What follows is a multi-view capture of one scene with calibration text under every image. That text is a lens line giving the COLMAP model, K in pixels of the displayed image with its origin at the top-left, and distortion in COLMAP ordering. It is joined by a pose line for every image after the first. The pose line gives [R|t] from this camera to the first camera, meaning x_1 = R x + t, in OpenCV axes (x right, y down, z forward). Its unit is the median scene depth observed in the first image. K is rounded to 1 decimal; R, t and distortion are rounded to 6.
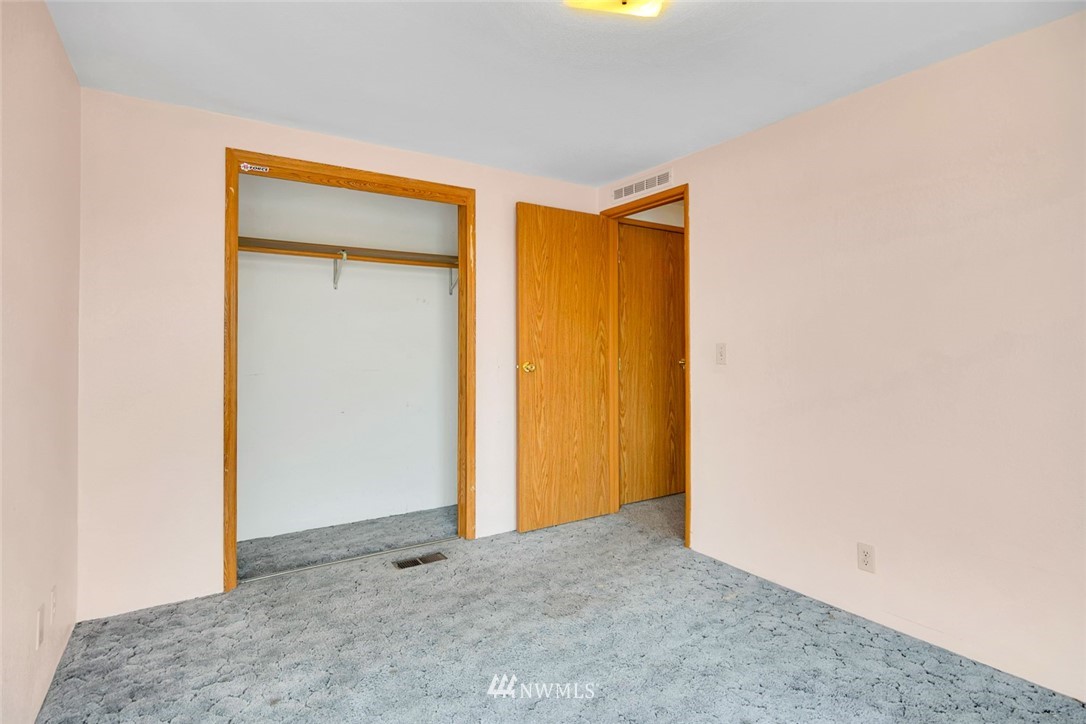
lens RADIAL K [[563.0, 0, 543.6], [0, 563.0, 336.0], [0, 0, 1]] dist [0.000624, -0.001102]
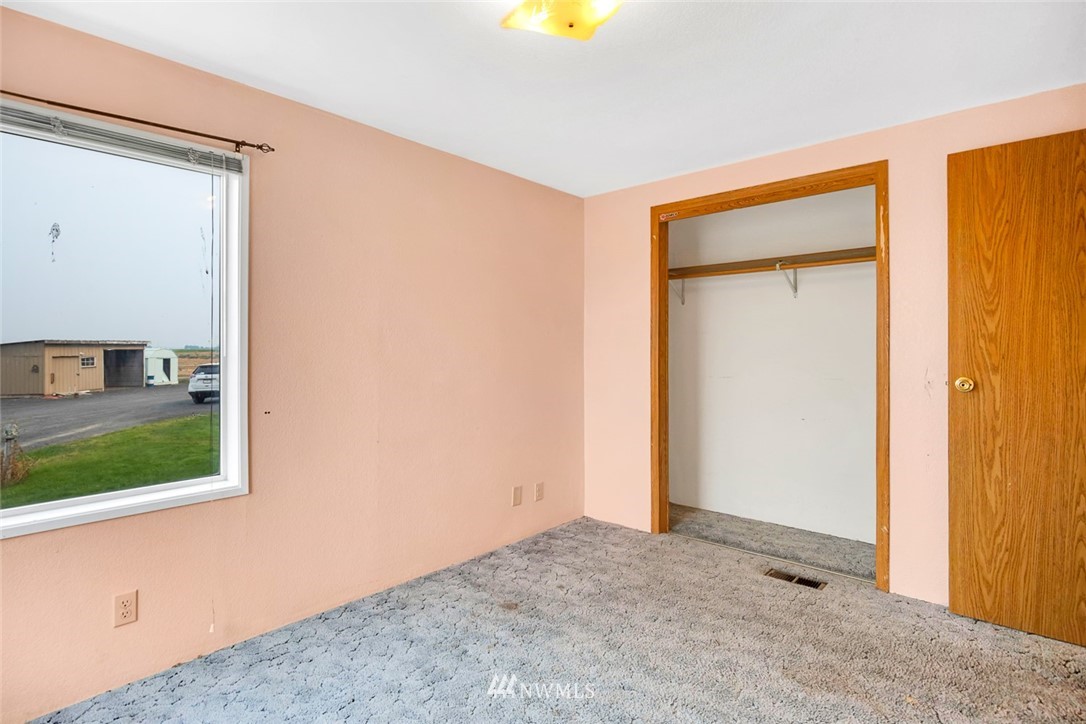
lens RADIAL K [[558.3, 0, 540.3], [0, 558.3, 356.6], [0, 0, 1]] dist [0.001815, 0.000487]
pose [[0.248214, 0.008541, -0.968668, 0.550492], [0.014930, 0.999809, 0.012641, 0.003124], [0.968590, -0.017600, 0.248039, 0.330783]]
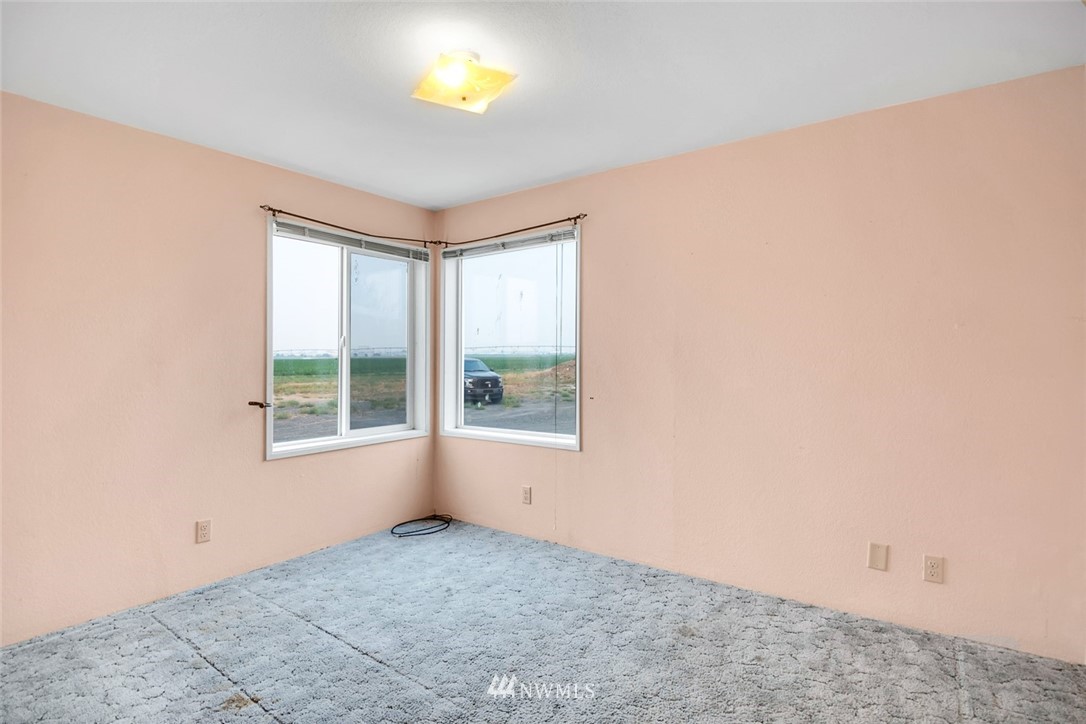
lens RADIAL K [[546.9, 0, 542.6], [0, 546.9, 358.3], [0, 0, 1]] dist [-0.019560, -0.000780]
pose [[-0.940852, 0.000163, -0.338817, 0.189035], [0.005606, 0.999871, -0.015083, 0.020628], [0.338771, -0.016091, -0.940731, 1.089534]]
